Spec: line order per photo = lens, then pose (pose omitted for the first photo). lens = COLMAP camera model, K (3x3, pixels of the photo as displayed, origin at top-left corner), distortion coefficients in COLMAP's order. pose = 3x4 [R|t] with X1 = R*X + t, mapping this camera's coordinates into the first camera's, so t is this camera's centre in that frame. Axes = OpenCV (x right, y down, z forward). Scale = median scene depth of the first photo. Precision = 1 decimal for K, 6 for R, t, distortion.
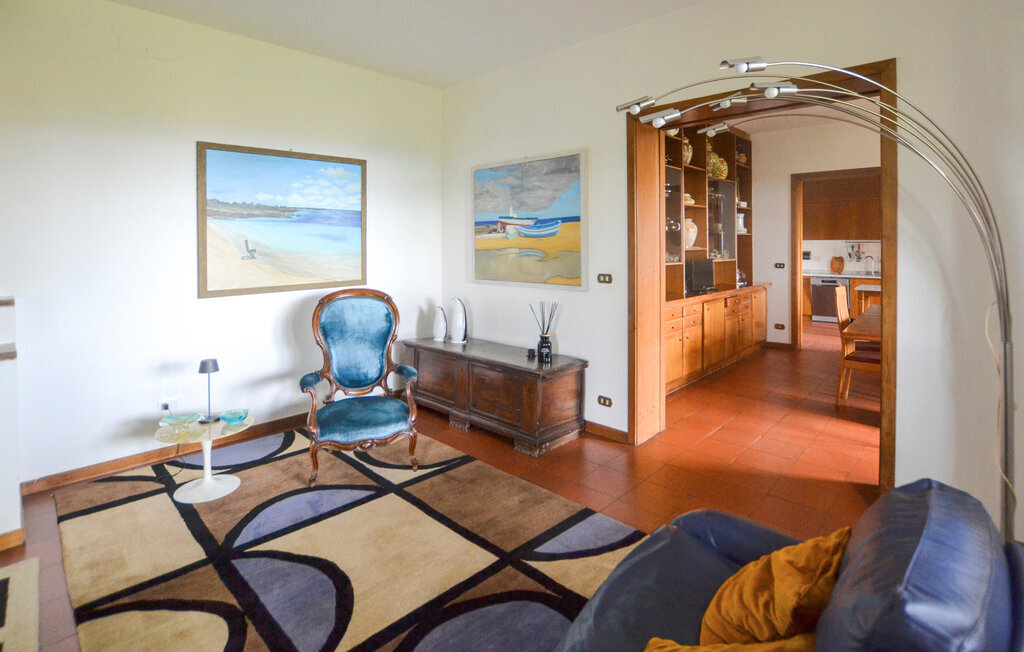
lens RADIAL K [[495.1, 0, 524.9], [0, 495.1, 248.3], [0, 0, 1]] dist [-0.038966, 0.002416]
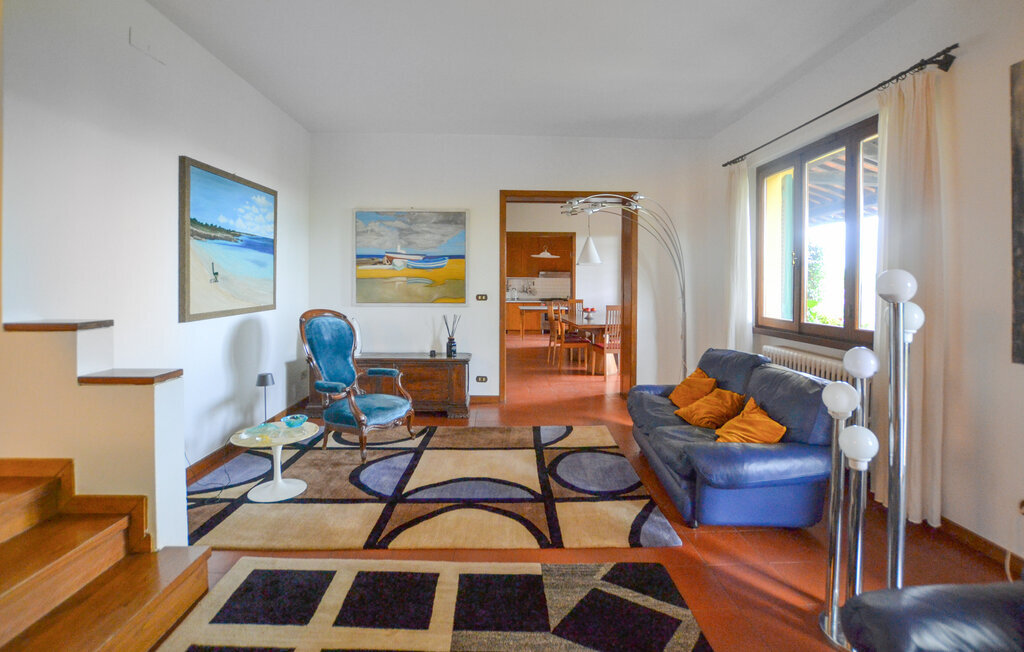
lens RADIAL K [[470.9, 0, 517.8], [0, 470.9, 290.7], [0, 0, 1]] dist [-0.000585, 0.000050]
pose [[0.708808, -0.003503, 0.705393, -0.724727], [-0.002677, 0.999967, 0.007655, 0.027457], [-0.705397, -0.007314, 0.708775, -0.090224]]
